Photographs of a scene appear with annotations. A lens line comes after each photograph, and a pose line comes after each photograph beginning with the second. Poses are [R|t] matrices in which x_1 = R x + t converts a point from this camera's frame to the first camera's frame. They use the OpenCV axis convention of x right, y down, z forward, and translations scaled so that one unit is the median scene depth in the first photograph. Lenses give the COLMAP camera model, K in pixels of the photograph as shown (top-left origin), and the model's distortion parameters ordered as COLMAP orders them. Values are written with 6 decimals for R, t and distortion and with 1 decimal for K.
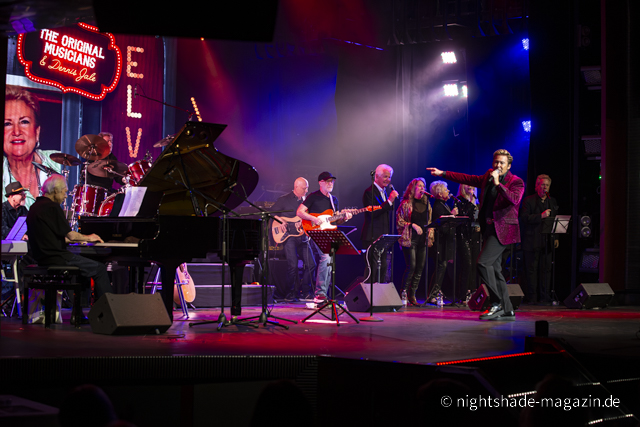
lens RADIAL K [[1344.9, 0, 320.0], [0, 1344.9, 213.5], [0, 0, 1]] dist [-0.341040, -0.083202]
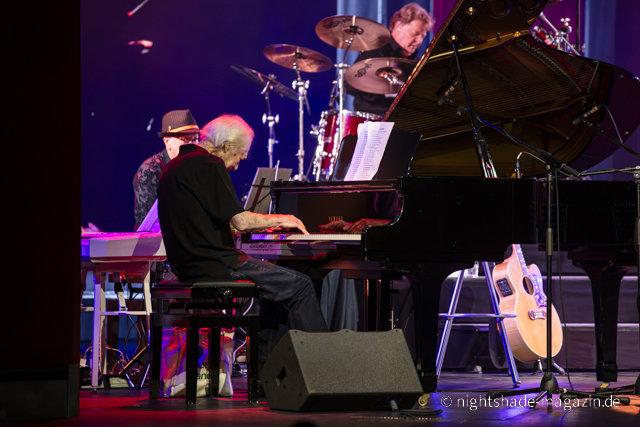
lens RADIAL K [[3744.1, 0, 320.0], [0, 3744.1, 213.5], [0, 0, 1]] dist [2.139066, -2.564949]
pose [[0.965758, -0.014842, -0.259021, 0.208549], [0.019054, 0.999724, 0.013757, -0.005184], [0.258745, -0.018222, 0.965774, -0.371402]]
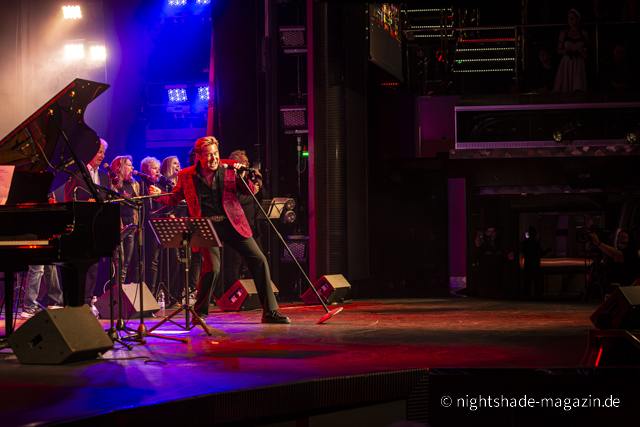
lens RADIAL K [[1521.8, 0, 320.0], [0, 1521.8, 213.5], [0, 0, 1]] dist [-0.090918, -0.574445]
pose [[0.868102, -0.021538, 0.495918, -0.401821], [0.017469, 0.999765, 0.012840, -0.000792], [-0.496078, -0.002483, 0.868275, 0.177254]]
